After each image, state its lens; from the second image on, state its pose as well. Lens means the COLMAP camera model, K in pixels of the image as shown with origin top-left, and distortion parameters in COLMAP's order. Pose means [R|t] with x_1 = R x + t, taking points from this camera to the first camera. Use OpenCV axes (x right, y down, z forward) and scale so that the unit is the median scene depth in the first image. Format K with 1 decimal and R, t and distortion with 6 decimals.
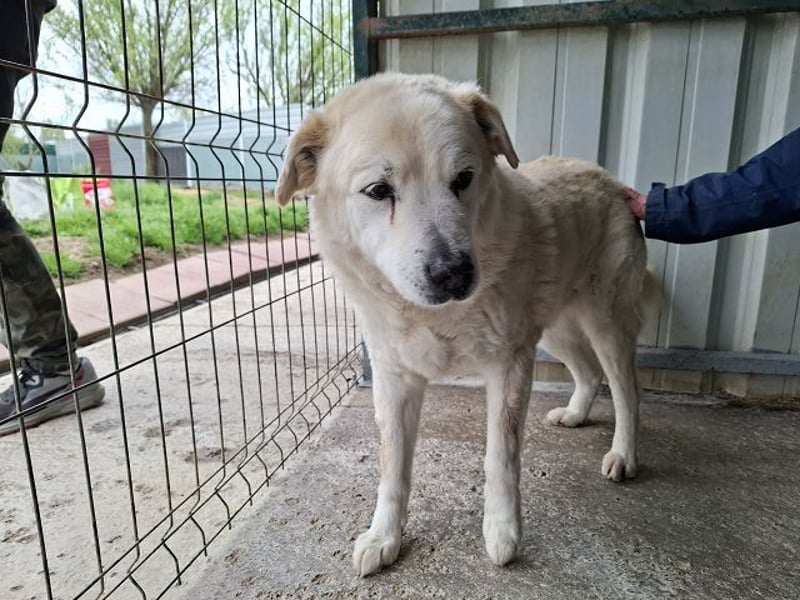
lens RADIAL K [[547.4, 0, 393.0], [0, 547.4, 313.5], [0, 0, 1]] dist [0.030728, -0.033212]
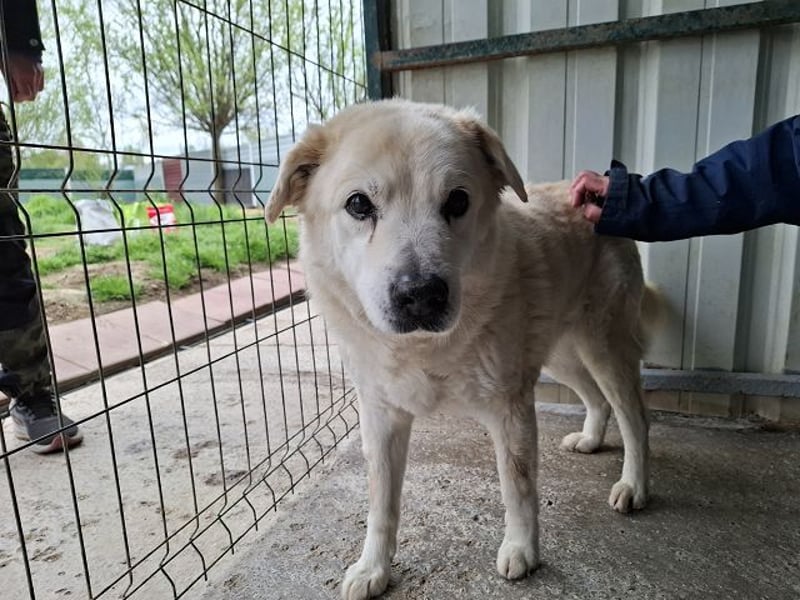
lens RADIAL K [[547.4, 0, 404.4], [0, 547.4, 305.8], [0, 0, 1]] dist [0.030728, -0.033212]
pose [[0.995033, -0.018651, -0.097782, 0.099525], [0.015652, 0.999386, -0.031350, -0.028841], [0.098307, 0.029664, 0.994714, -0.012653]]
